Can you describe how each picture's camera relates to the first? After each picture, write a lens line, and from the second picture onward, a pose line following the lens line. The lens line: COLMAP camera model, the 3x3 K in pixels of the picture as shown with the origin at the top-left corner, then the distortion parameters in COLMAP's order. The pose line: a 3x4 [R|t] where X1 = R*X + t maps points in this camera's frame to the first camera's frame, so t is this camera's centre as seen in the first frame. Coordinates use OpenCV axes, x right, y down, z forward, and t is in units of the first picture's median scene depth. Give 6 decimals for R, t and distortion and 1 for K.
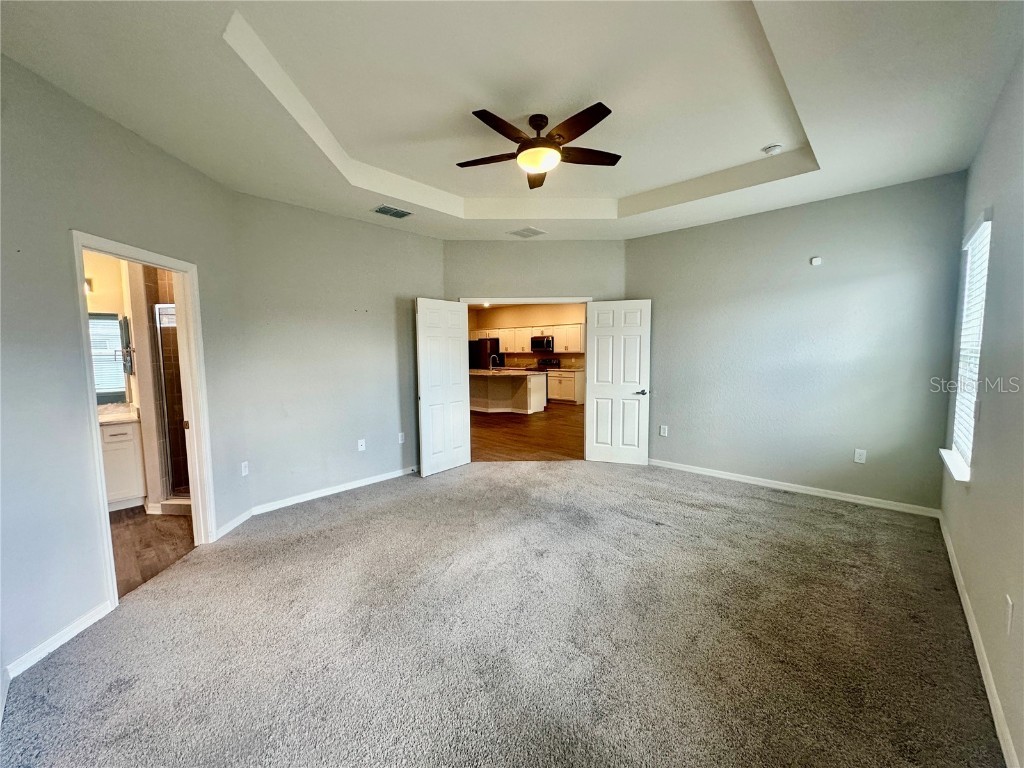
lens RADIAL K [[407.6, 0, 512.1], [0, 407.6, 385.4], [0, 0, 1]] dist [-0.000267, -0.000037]
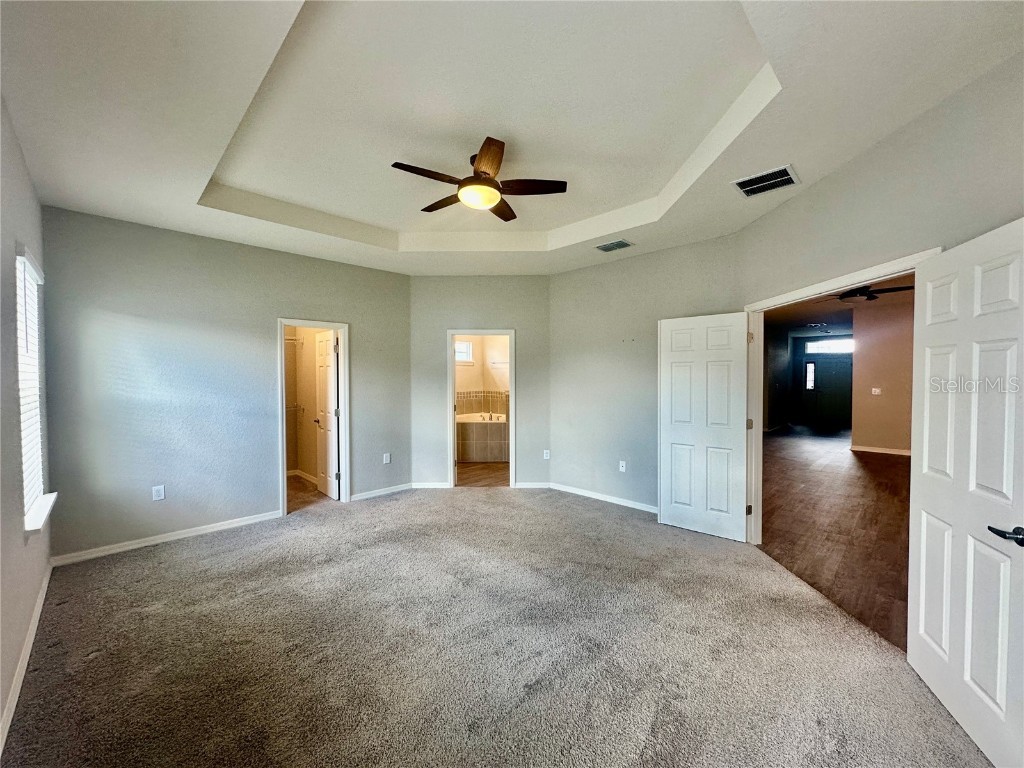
lens RADIAL K [[407.6, 0, 512.3], [0, 407.6, 384.1], [0, 0, 1]] dist [-0.000267, -0.000037]
pose [[-0.035099, 0.028676, -0.998972, 0.789923], [-0.082401, 0.996102, 0.031489, -0.087272], [0.995981, 0.083422, -0.032599, 0.826749]]
